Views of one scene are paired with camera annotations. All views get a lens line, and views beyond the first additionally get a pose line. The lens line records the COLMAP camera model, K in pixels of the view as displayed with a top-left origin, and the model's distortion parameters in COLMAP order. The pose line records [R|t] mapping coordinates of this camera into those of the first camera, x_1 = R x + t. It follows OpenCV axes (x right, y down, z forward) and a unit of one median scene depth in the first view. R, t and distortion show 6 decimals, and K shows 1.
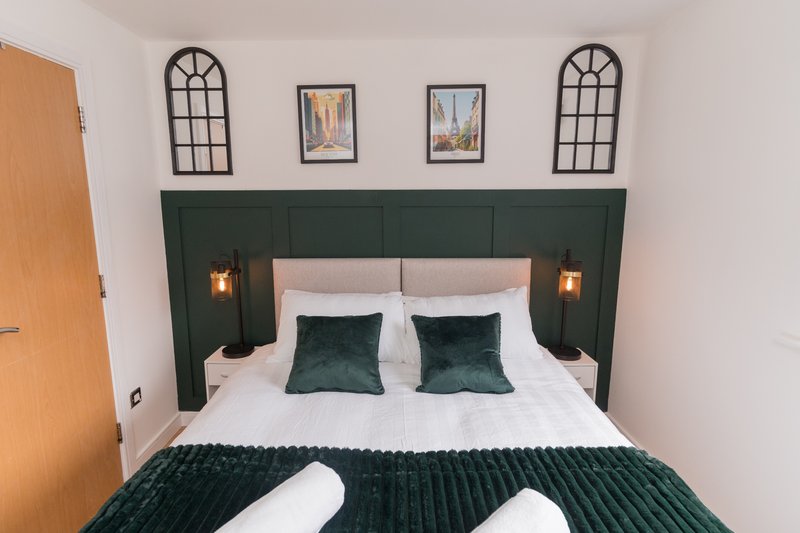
lens RADIAL K [[400.8, 0, 393.0], [0, 400.8, 265.0], [0, 0, 1]] dist [0.002138, 0.000956]
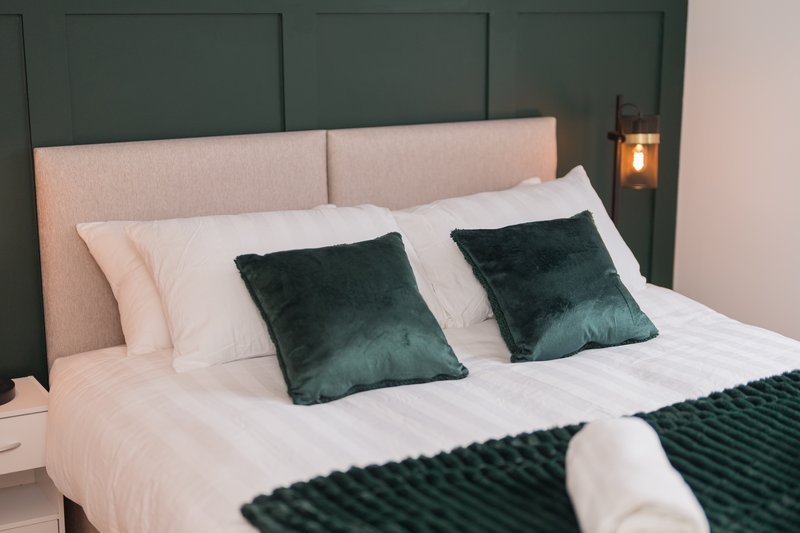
lens RADIAL K [[1152.7, 0, 400.0], [0, 1152.7, 266.5], [0, 0, 1]] dist [-0.001487, -0.029198]
pose [[0.860088, -0.111136, 0.497894, -0.605307], [0.083236, 0.993475, 0.077970, 0.043471], [-0.503310, -0.025618, 0.863726, -0.171489]]
